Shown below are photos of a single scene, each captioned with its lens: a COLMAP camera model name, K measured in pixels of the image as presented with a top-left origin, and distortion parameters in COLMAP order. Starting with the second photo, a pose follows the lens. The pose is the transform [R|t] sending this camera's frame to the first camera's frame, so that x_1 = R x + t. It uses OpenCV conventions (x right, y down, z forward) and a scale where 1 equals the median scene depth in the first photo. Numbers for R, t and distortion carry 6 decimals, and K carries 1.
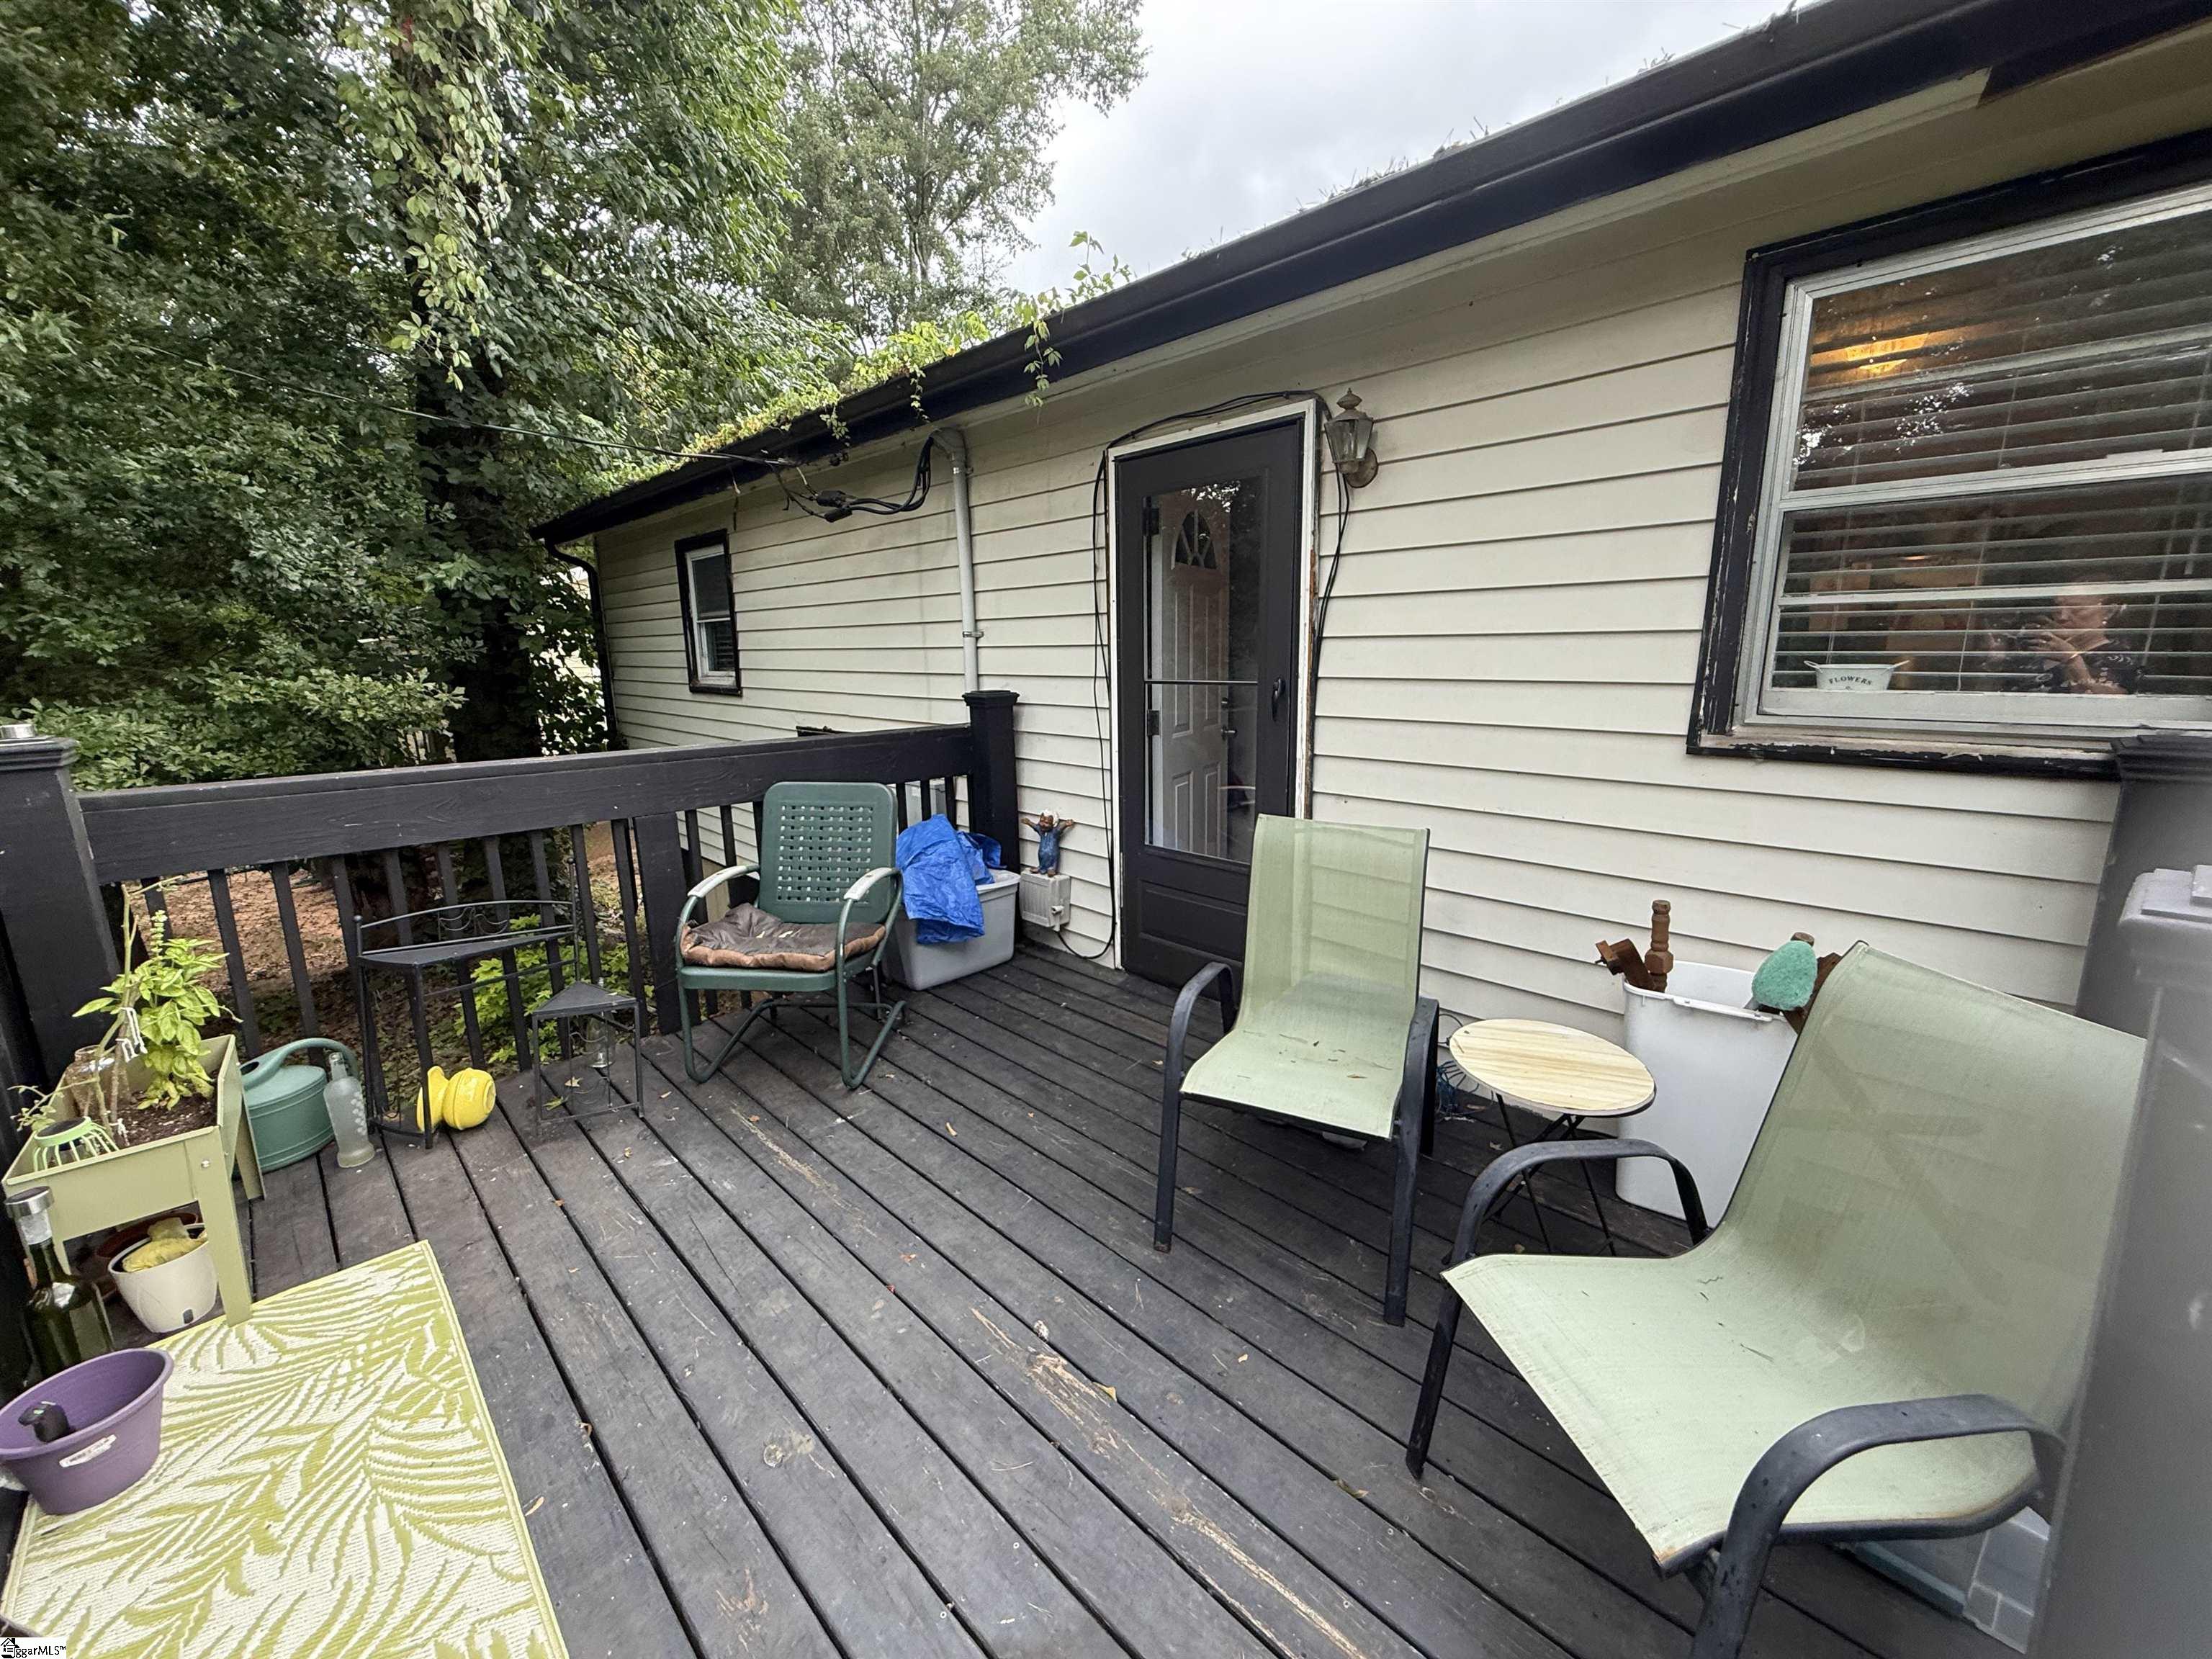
lens RADIAL K [[885.6, 0, 1101.6], [0, 885.6, 824.6], [0, 0, 1]] dist [0.001011, -0.000354]
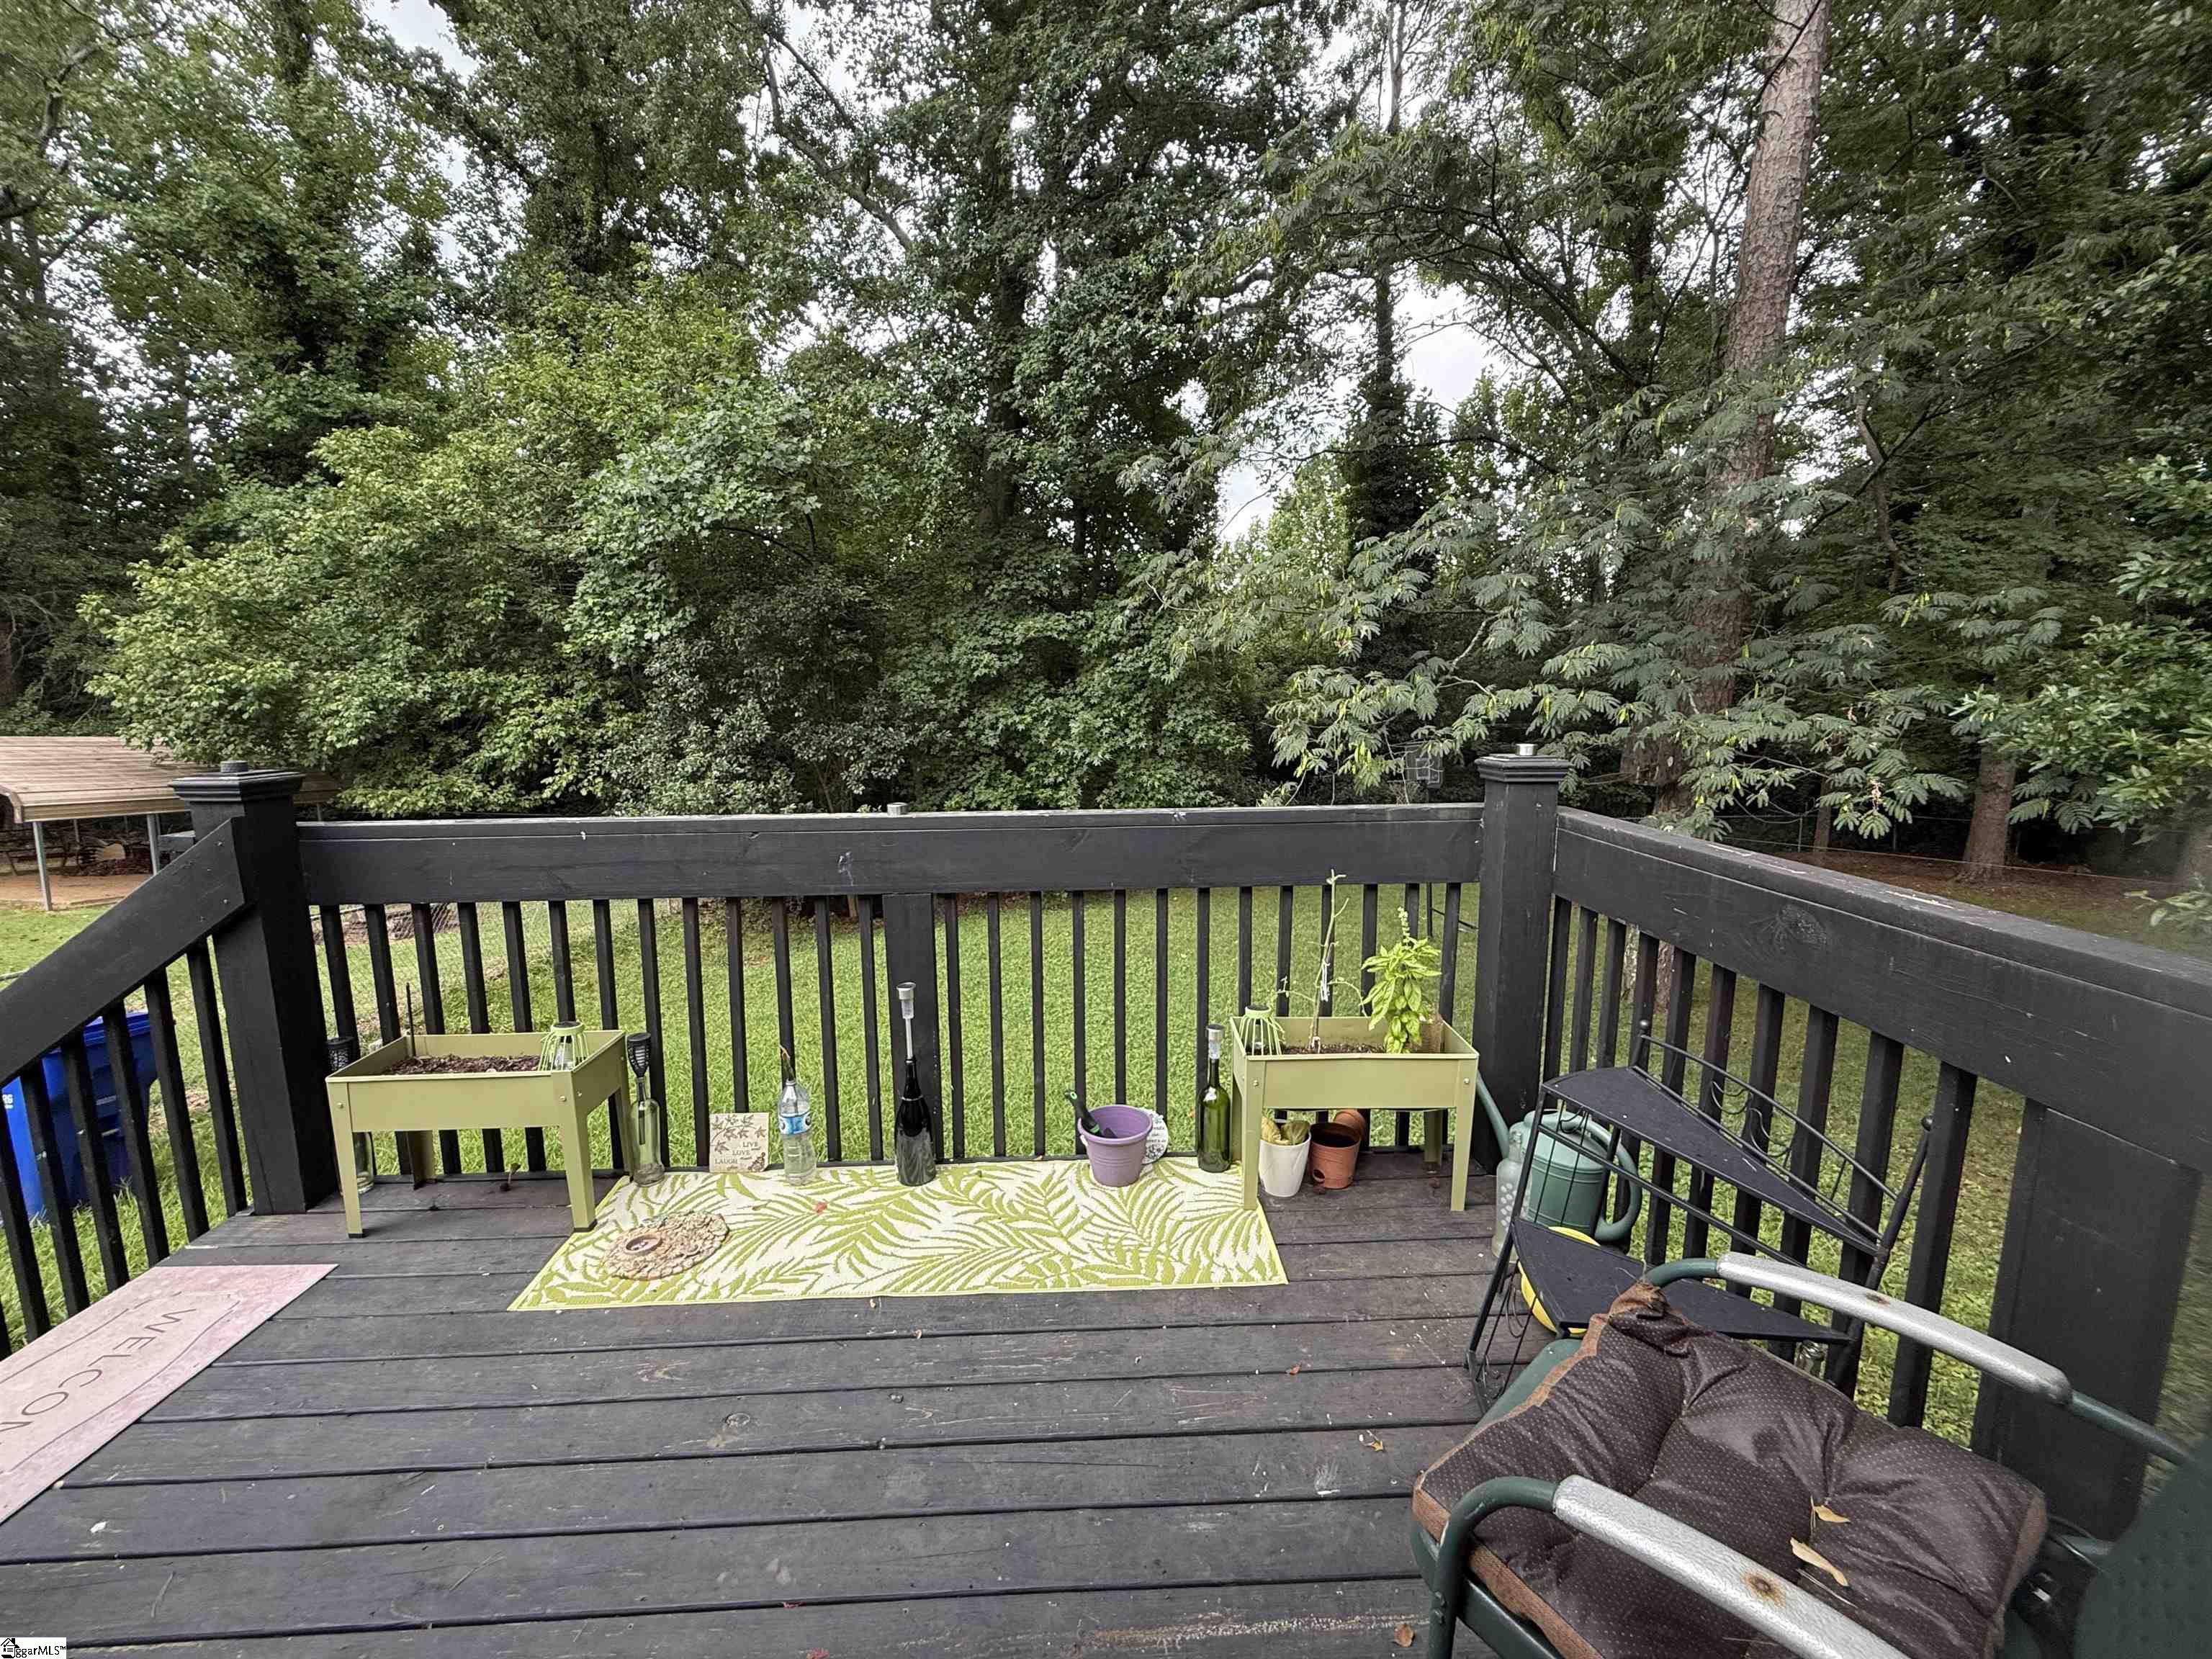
lens RADIAL K [[885.6, 0, 1115.2], [0, 885.6, 829.1], [0, 0, 1]] dist [0.001011, -0.000354]
pose [[-0.668194, 0.140698, -0.730562, 0.009533], [-0.121931, 0.947968, 0.294089, -0.170794], [0.733927, 0.285587, -0.616272, 0.828230]]
